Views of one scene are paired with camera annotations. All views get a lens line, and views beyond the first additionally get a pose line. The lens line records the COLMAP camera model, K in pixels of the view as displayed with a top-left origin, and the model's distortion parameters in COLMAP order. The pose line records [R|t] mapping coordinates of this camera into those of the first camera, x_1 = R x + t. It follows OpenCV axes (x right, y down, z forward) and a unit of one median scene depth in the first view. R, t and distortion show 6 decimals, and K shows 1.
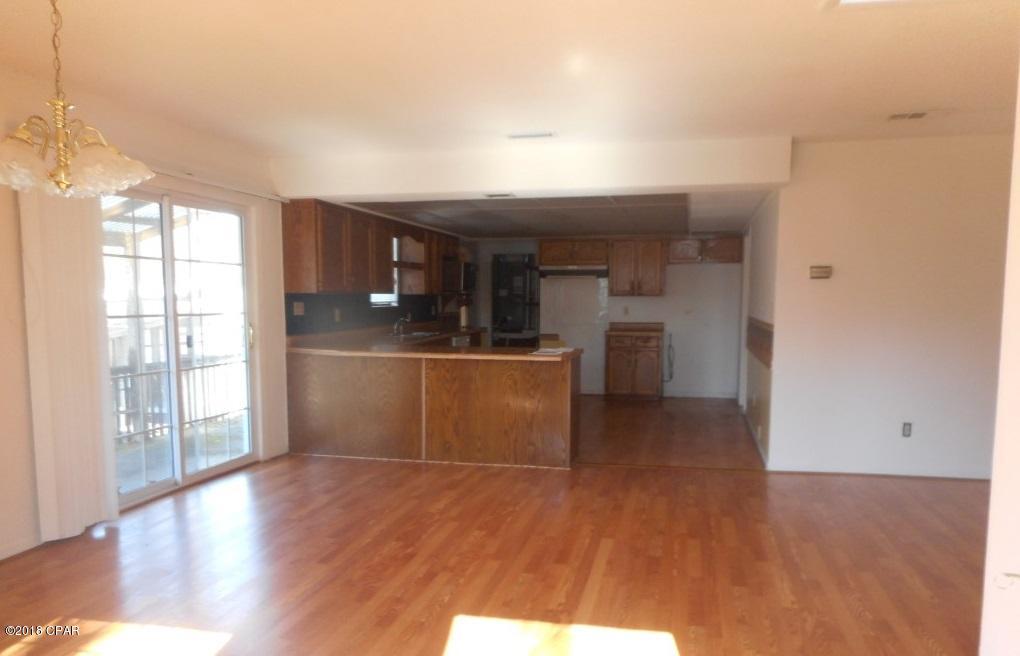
lens RADIAL K [[737.2, 0, 510.3], [0, 737.2, 330.6], [0, 0, 1]] dist [0.007022, 0.000236]
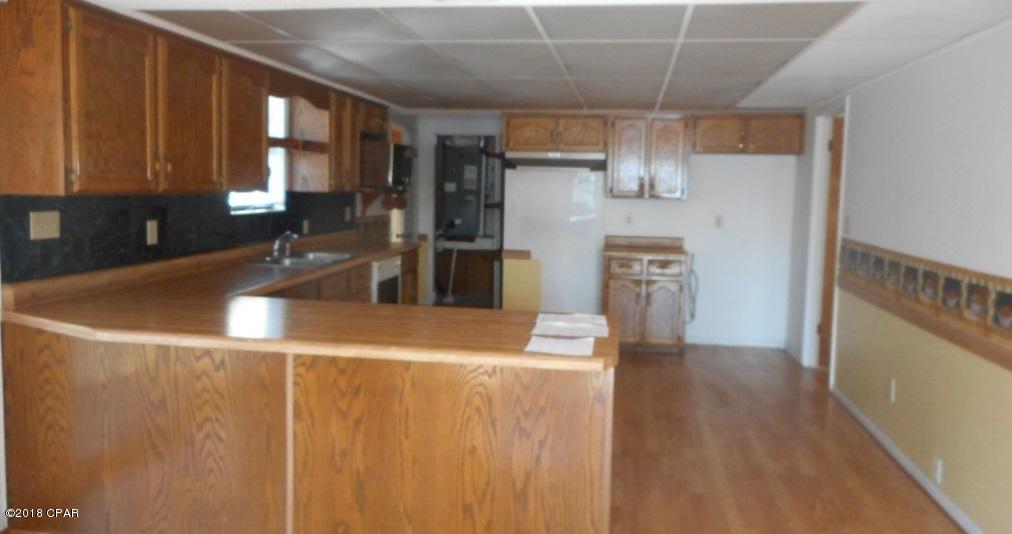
lens RADIAL K [[749.2, 0, 522.6], [0, 749.2, 243.5], [0, 0, 1]] dist [-0.006685, -0.001262]
pose [[0.995340, 0.013838, 0.095430, -0.011107], [-0.016901, 0.999365, 0.031366, -0.025933], [-0.094935, -0.032833, 0.994942, 0.319307]]
